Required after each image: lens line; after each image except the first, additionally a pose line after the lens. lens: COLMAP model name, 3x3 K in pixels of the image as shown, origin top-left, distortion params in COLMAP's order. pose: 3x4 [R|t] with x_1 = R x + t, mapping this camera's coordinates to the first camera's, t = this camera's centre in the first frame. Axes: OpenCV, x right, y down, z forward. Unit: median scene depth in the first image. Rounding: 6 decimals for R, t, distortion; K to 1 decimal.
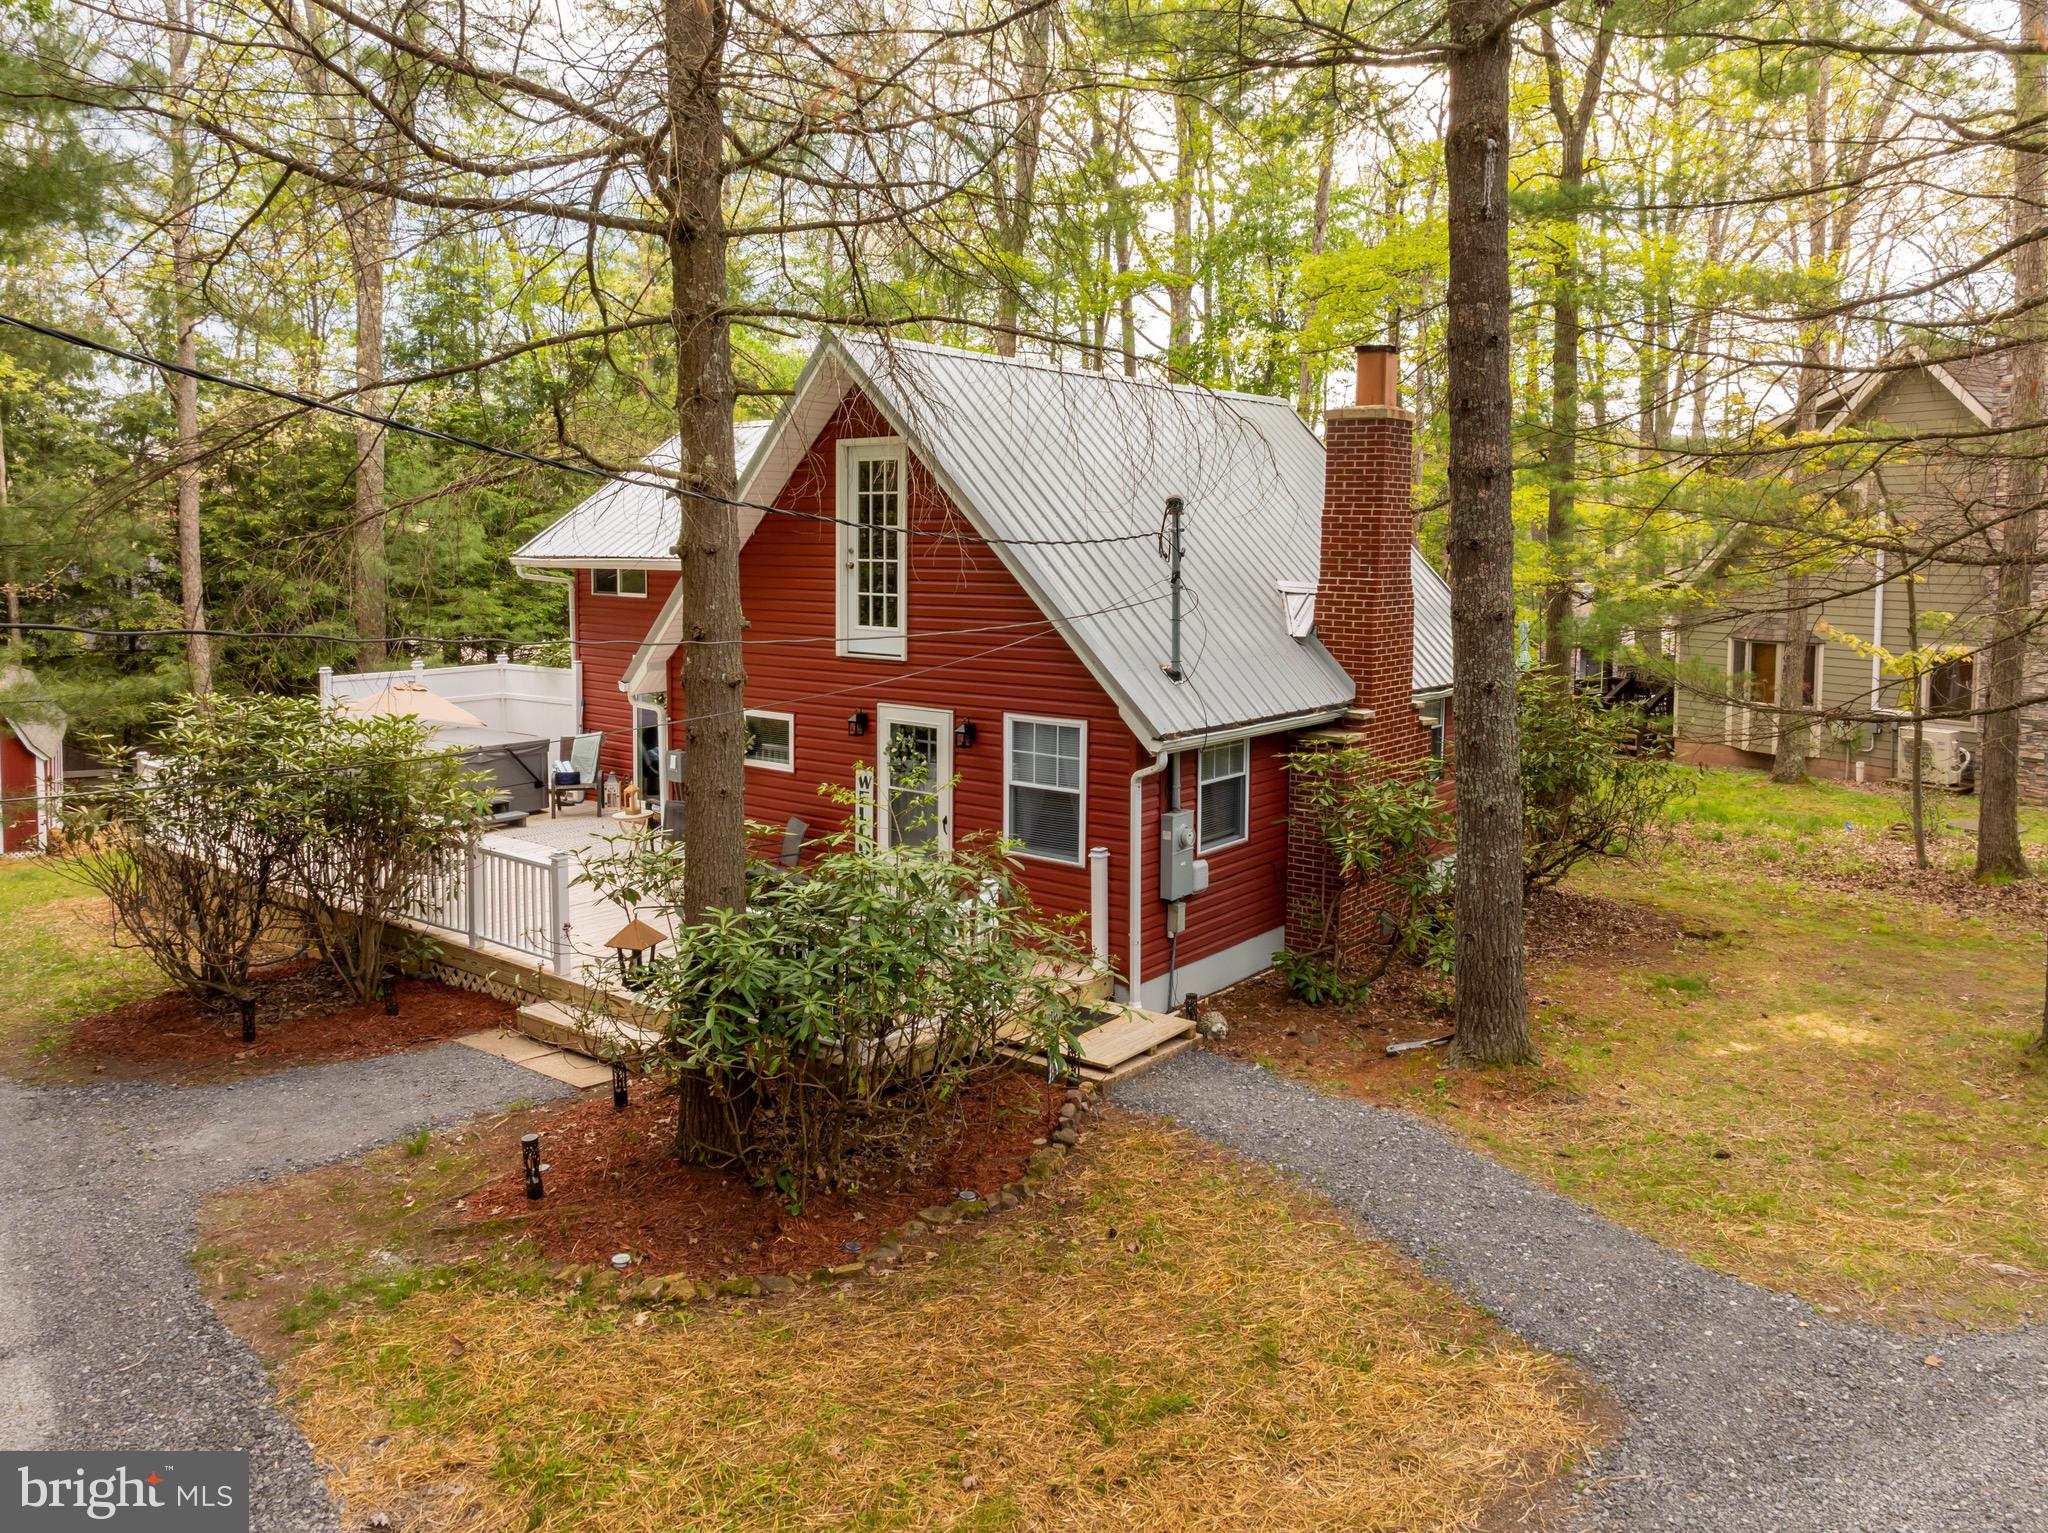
lens RADIAL K [[1411.8, 0, 1088.3], [0, 1411.8, 623.7], [0, 0, 1]] dist [-0.022481, 0.001457]
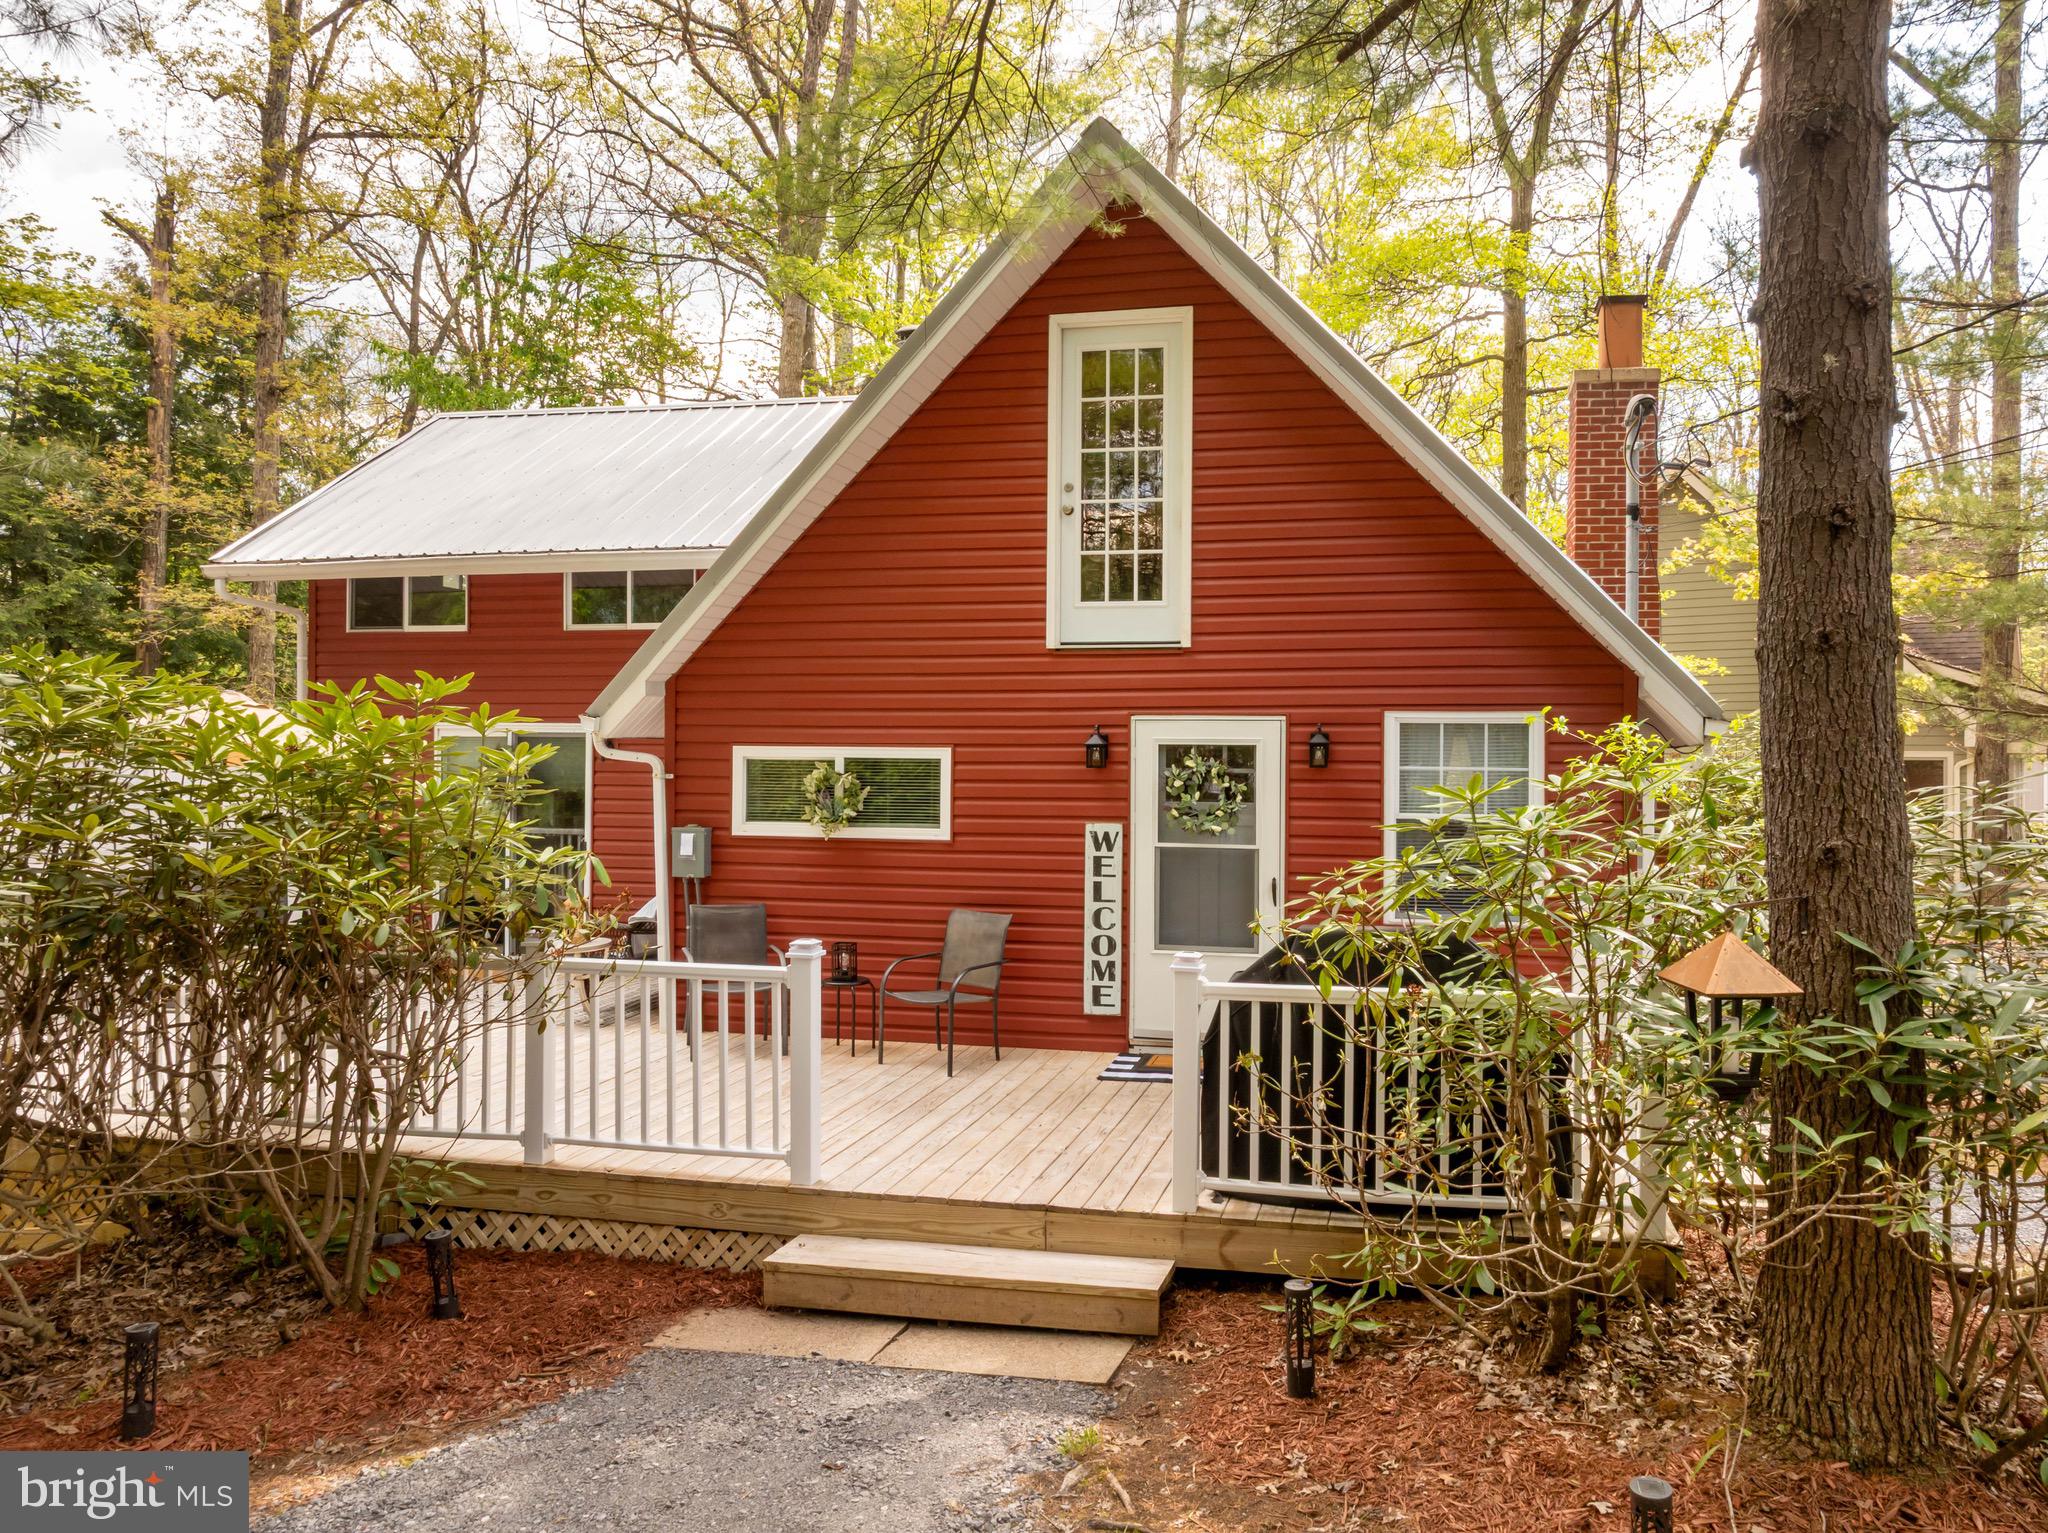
lens RADIAL K [[1407.1, 0, 1094.5], [0, 1407.1, 742.6], [0, 0, 1]] dist [-0.006281, -0.001822]
pose [[0.915678, 0.002094, 0.401908, -0.427046], [0.024080, 0.997904, -0.060061, 0.107333], [-0.401191, 0.064674, 0.913708, 0.419009]]
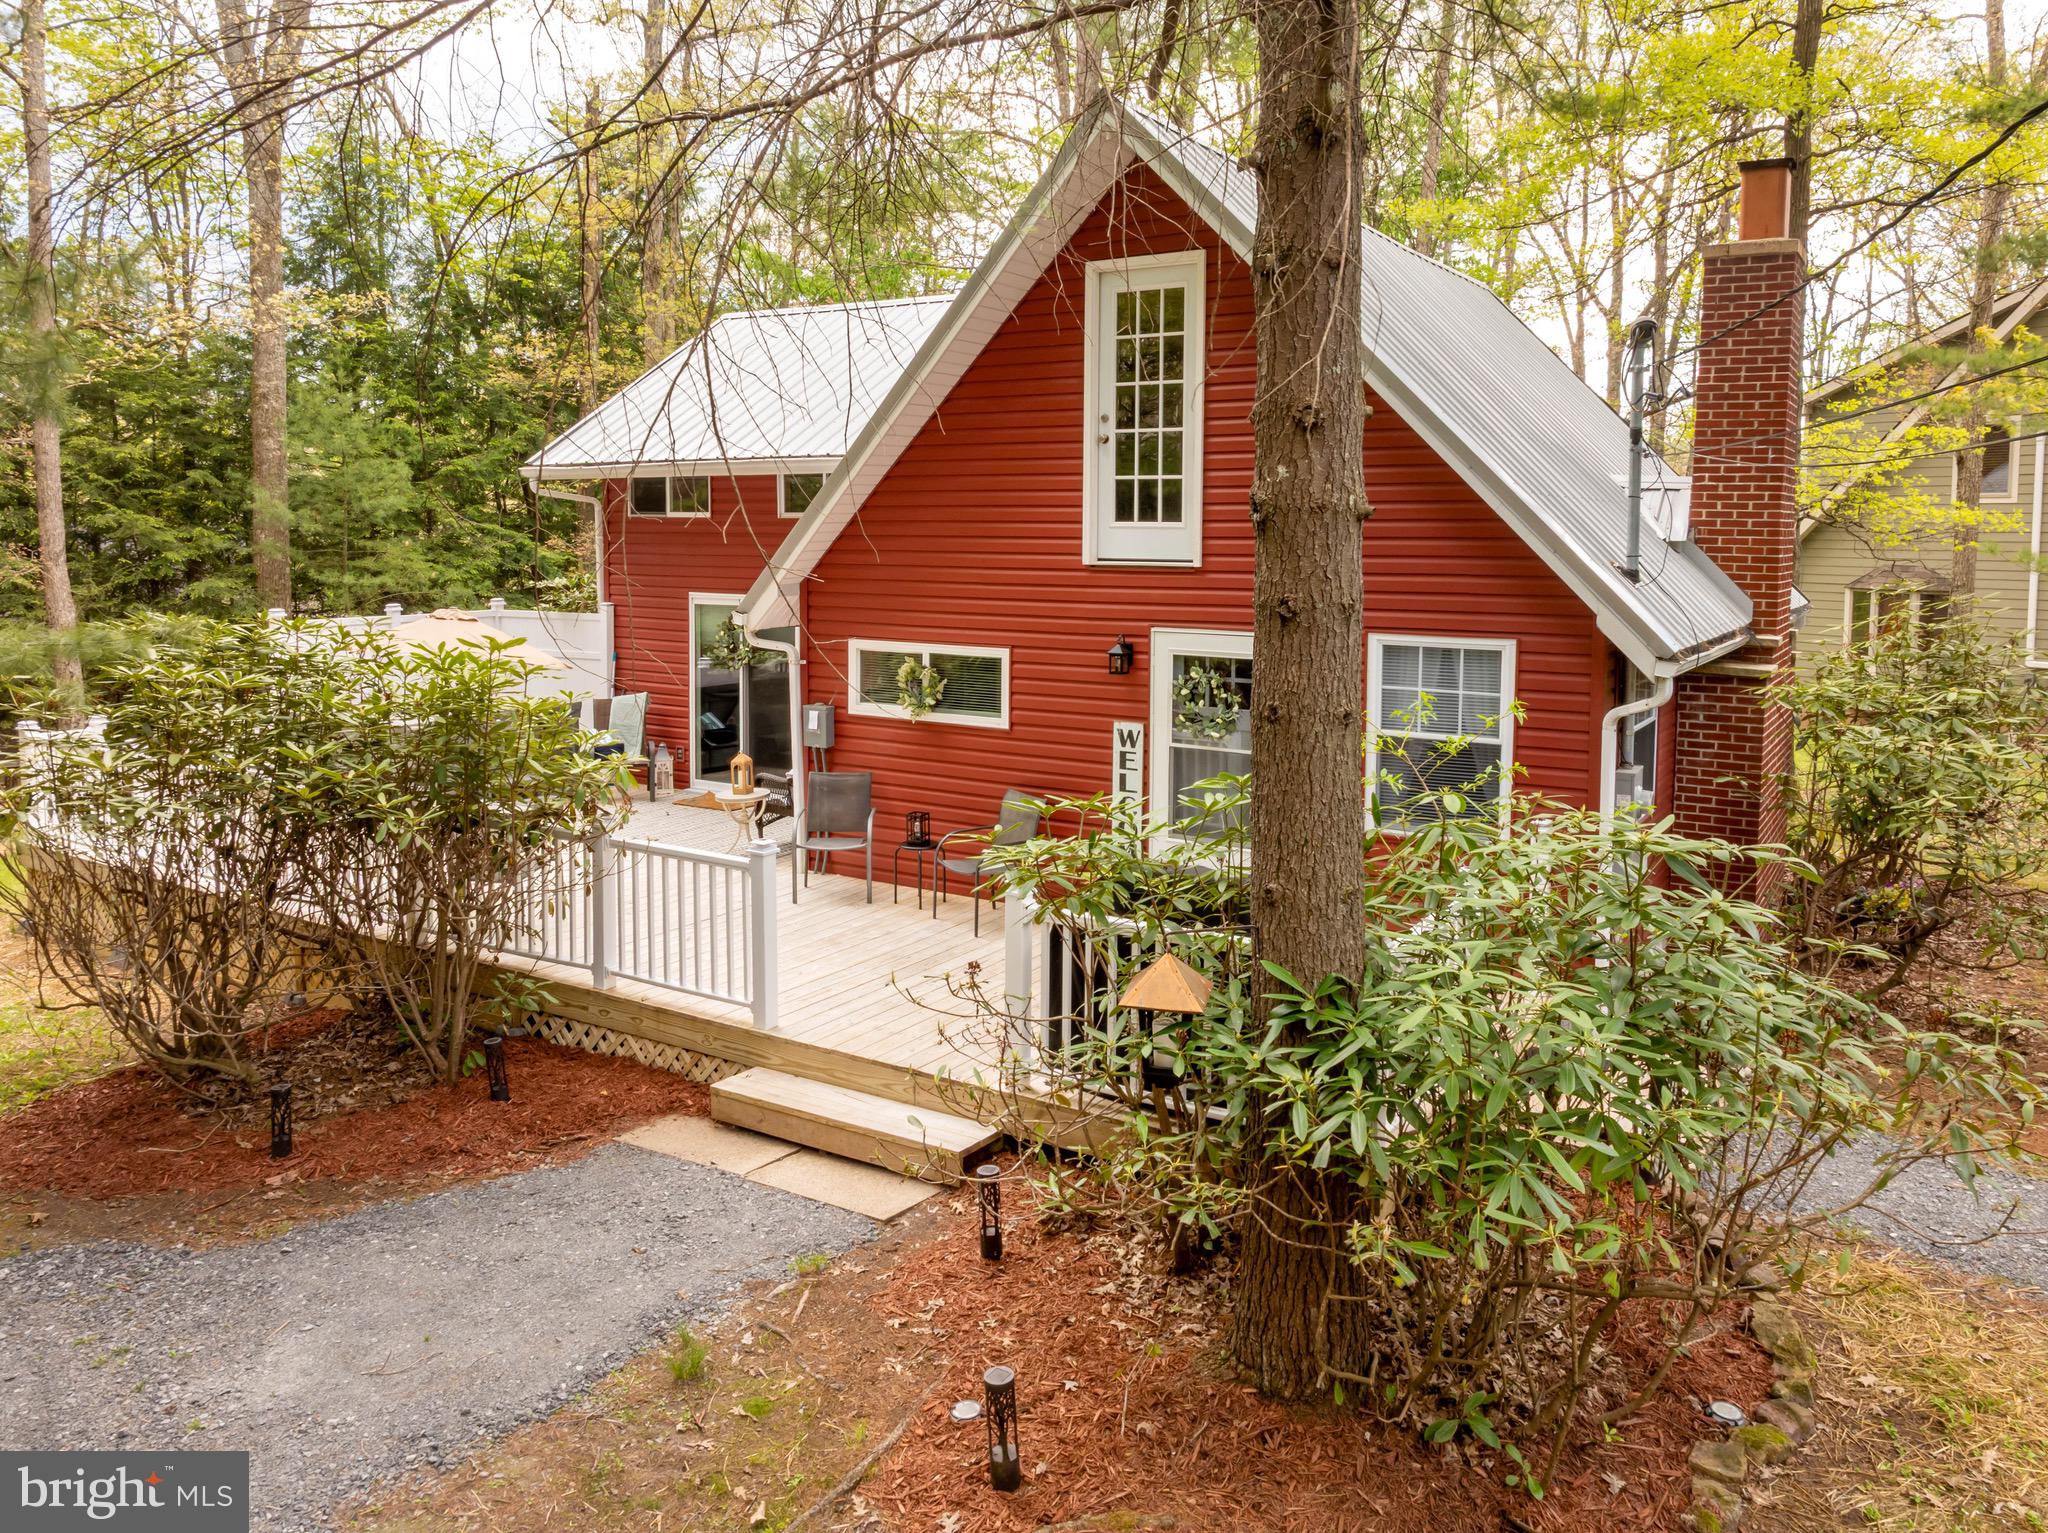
lens RADIAL K [[1411.8, 0, 1088.3], [0, 1411.8, 623.7], [0, 0, 1]] dist [-0.022481, 0.001457]
pose [[0.995170, -0.005239, 0.098024, -0.253131], [0.004641, 0.999969, 0.006327, 0.049753], [-0.098054, -0.005841, 0.995164, 0.289762]]
